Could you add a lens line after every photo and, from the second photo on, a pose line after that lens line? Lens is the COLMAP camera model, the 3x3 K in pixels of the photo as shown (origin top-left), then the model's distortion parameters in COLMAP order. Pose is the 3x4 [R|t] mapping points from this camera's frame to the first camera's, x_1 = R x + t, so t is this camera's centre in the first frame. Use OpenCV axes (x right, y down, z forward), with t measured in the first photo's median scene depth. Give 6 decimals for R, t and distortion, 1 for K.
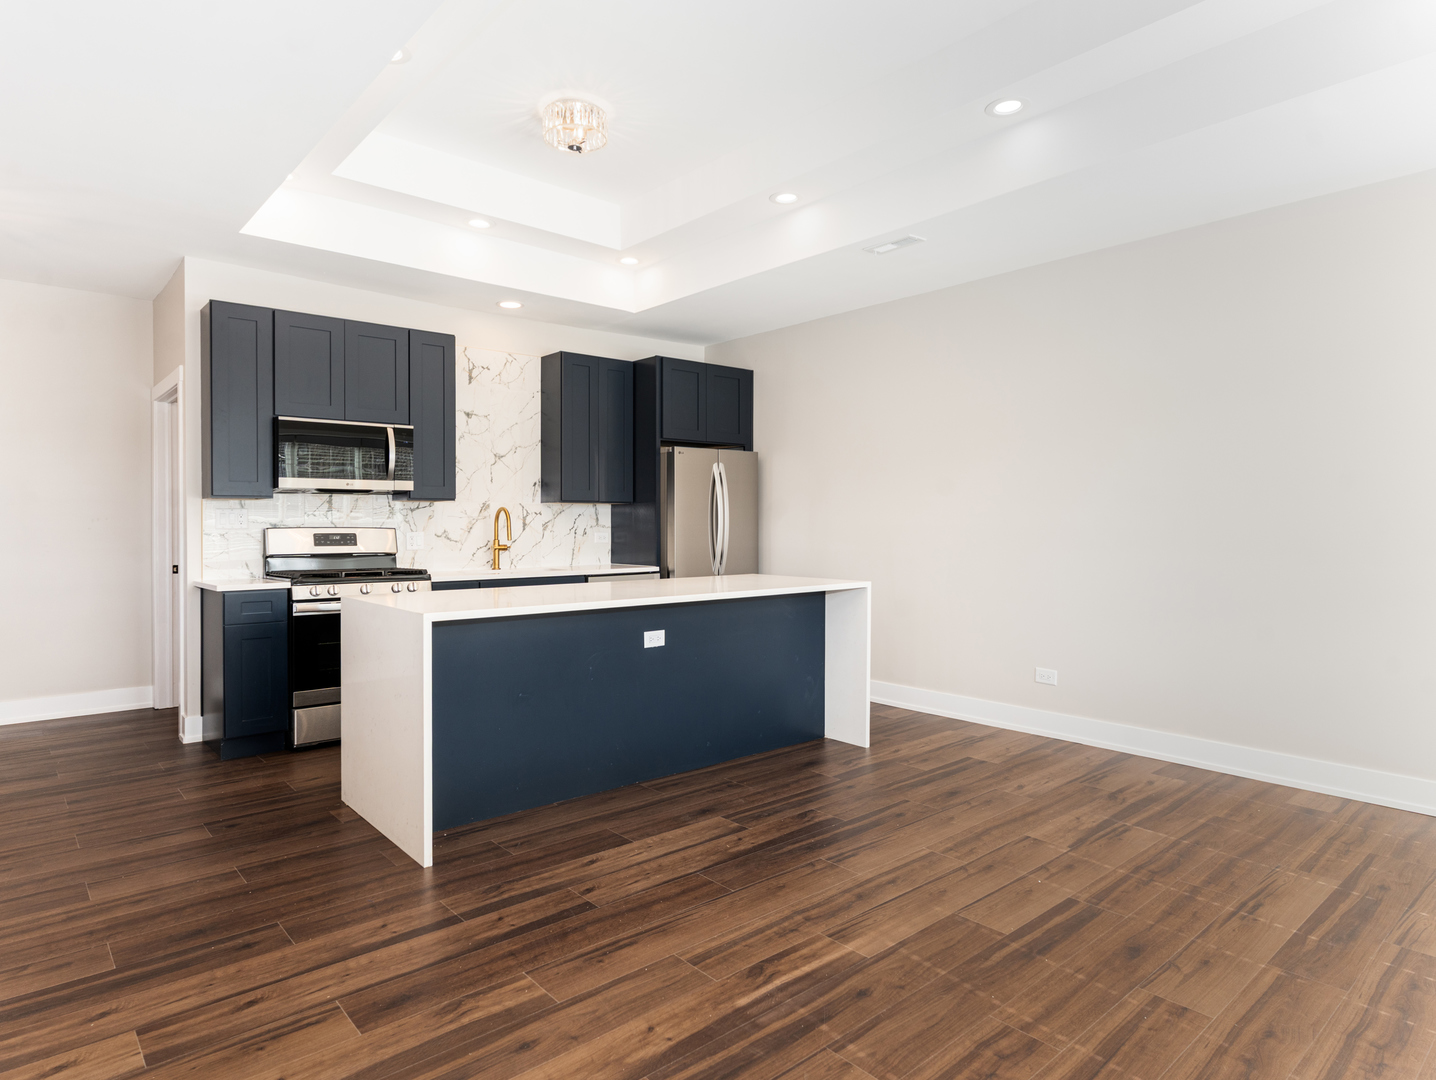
lens RADIAL K [[855.2, 0, 721.6], [0, 855.2, 529.5], [0, 0, 1]] dist [-0.004185, 0.002967]
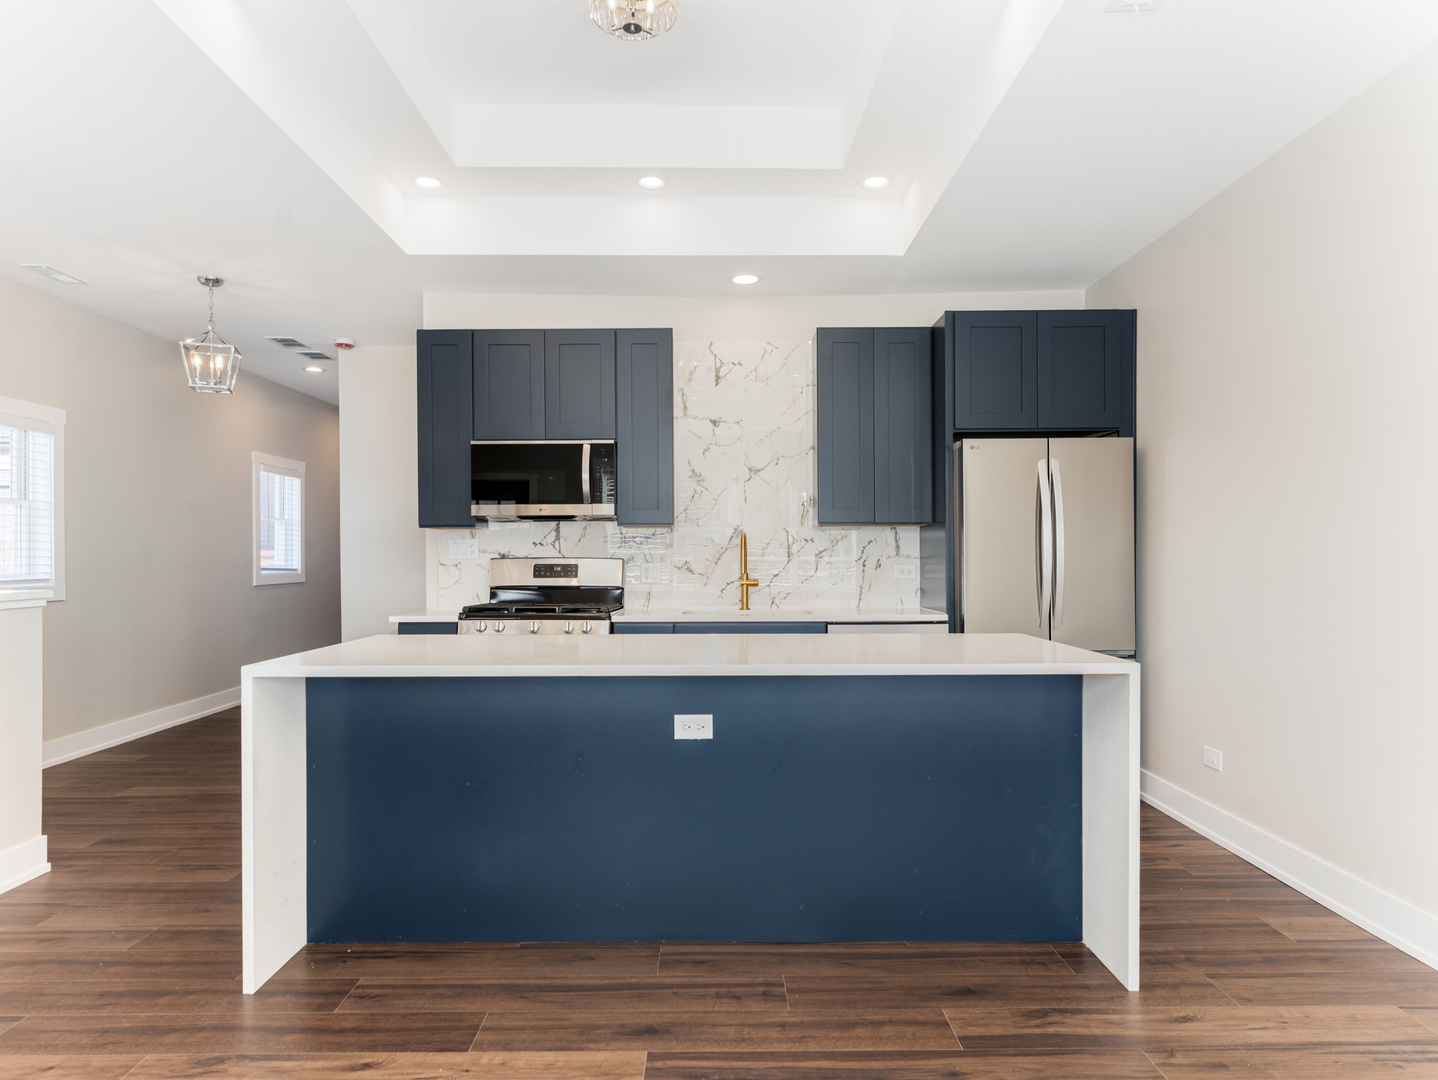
lens RADIAL K [[856.4, 0, 724.4], [0, 856.4, 565.3], [0, 0, 1]] dist [-0.004185, 0.002967]
pose [[0.749343, 0.004864, -0.662164, 0.345143], [-0.002576, 0.999987, 0.004430, 0.001489], [0.662177, -0.001614, 0.749346, 0.493130]]
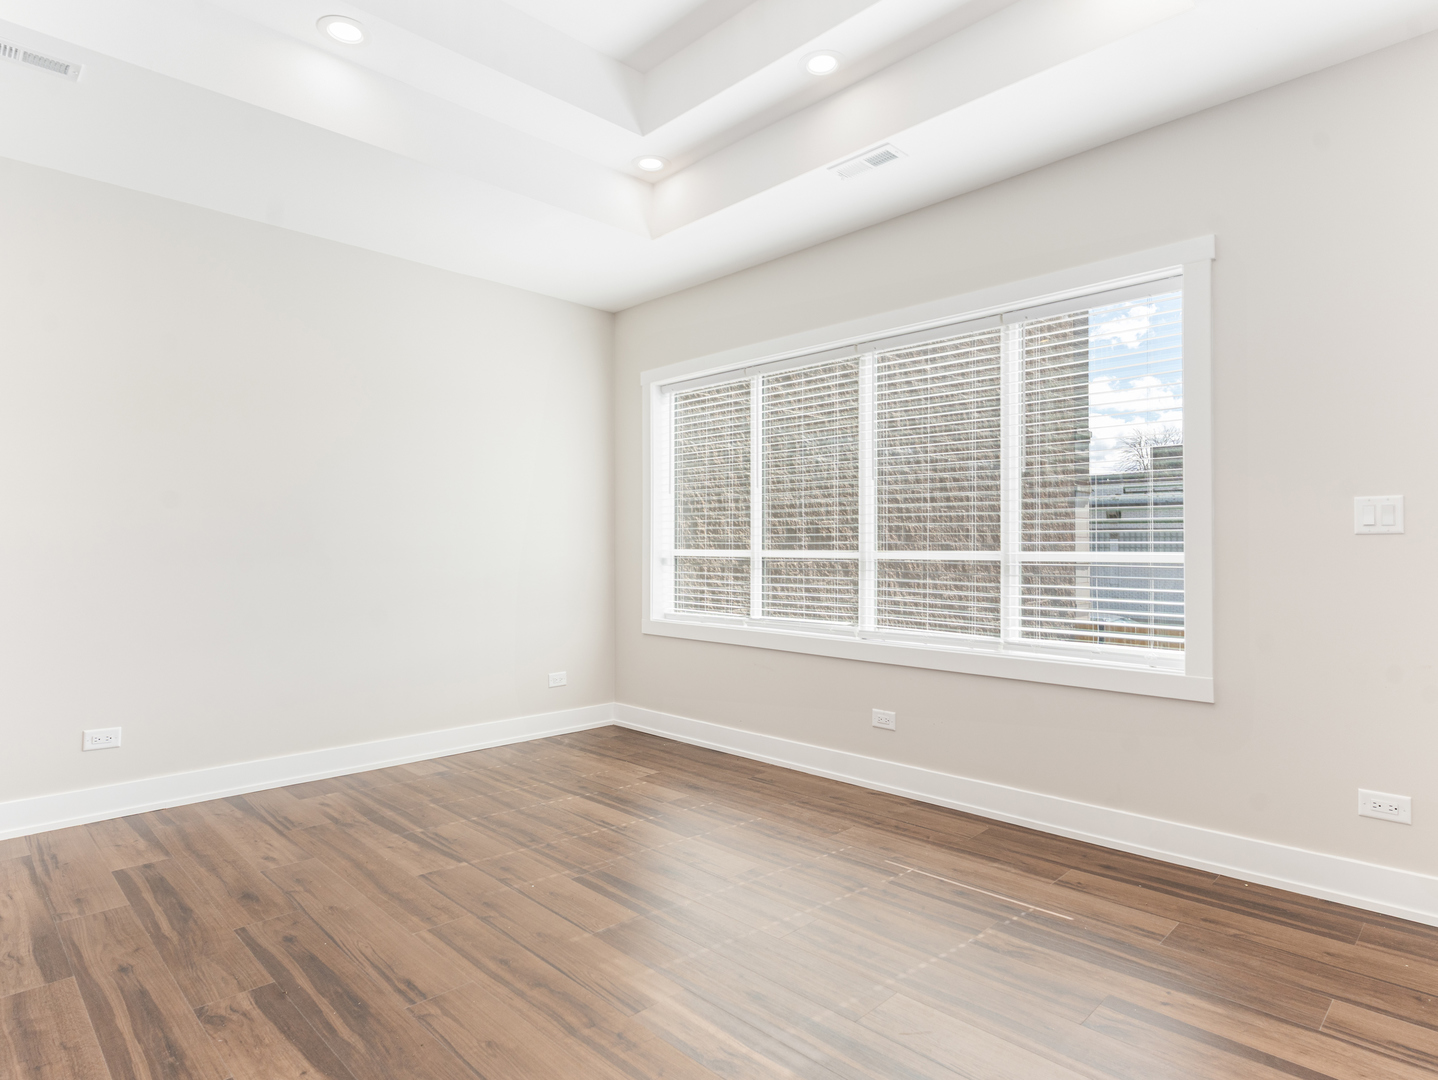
lens RADIAL K [[777.7, 0, 736.0], [0, 777.7, 538.7], [0, 0, 1]] dist [-0.002118, -0.001564]
pose [[-0.066151, 0.017553, 0.997655, -0.382621], [0.011615, 0.999791, -0.016820, 0.017147], [-0.997742, 0.010475, -0.066341, 0.562916]]
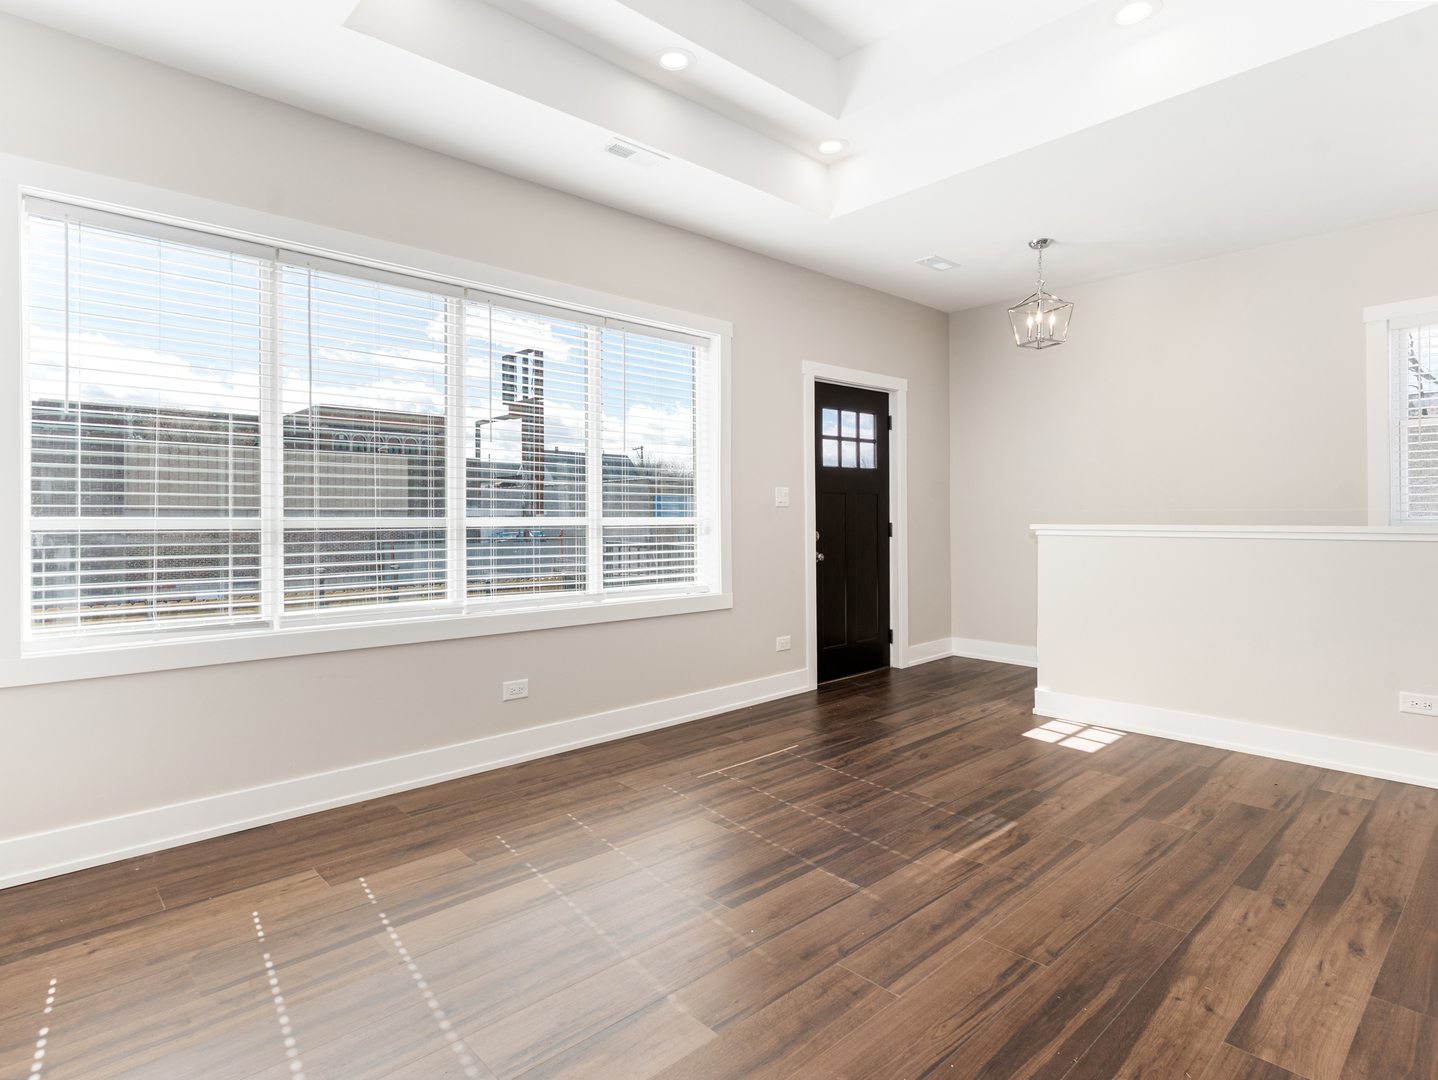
lens RADIAL K [[761.2, 0, 681.2], [0, 761.2, 516.7], [0, 0, 1]] dist [0.001997, 0.001962]
pose [[-0.999679, 0.002689, 0.025185, 0.289207], [0.003036, 0.999901, 0.013759, 0.006373], [-0.025145, 0.013831, -0.999588, 1.180680]]
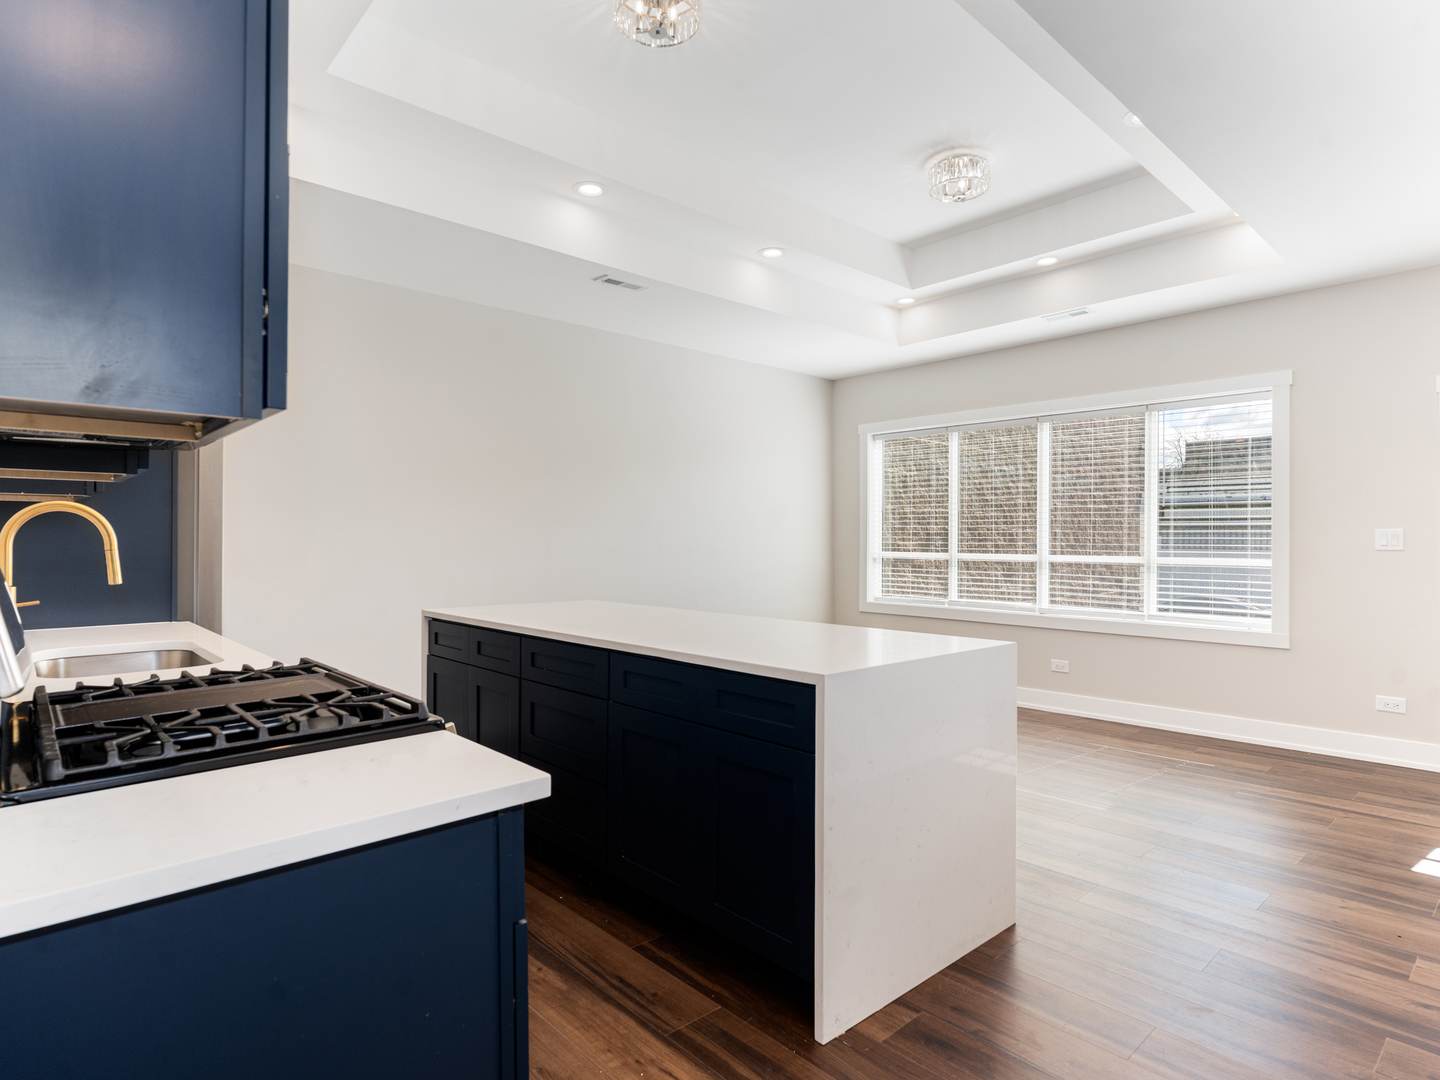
lens RADIAL K [[778.8, 0, 724.7], [0, 778.8, 538.0], [0, 0, 1]] dist [-0.002118, -0.001564]
pose [[-0.029395, 0.007147, 0.999542, -0.838776], [0.008366, 0.999941, -0.006904, -0.007858], [-0.999533, 0.008160, -0.029453, 0.954955]]
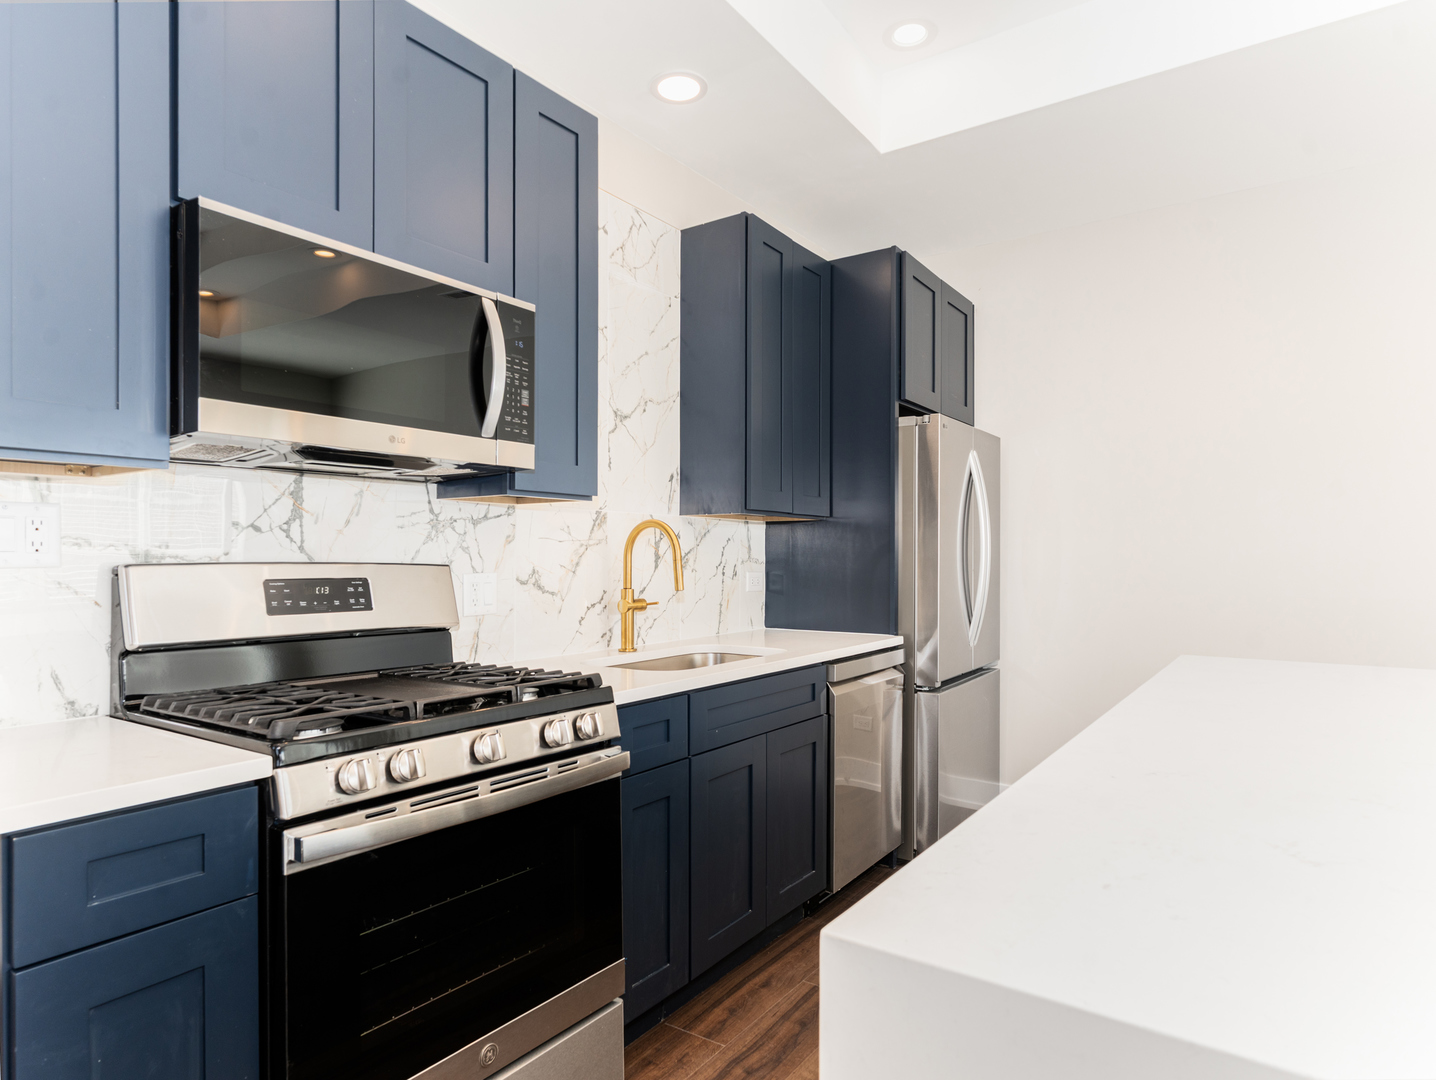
lens RADIAL K [[855.2, 0, 718.8], [0, 855.2, 556.1], [0, 0, 1]] dist [-0.004185, 0.002967]
pose [[0.970952, 0.005495, 0.239209, -0.430232], [-0.003429, 0.999953, -0.009051, -0.002891], [-0.239248, 0.007968, 0.970926, 0.690656]]
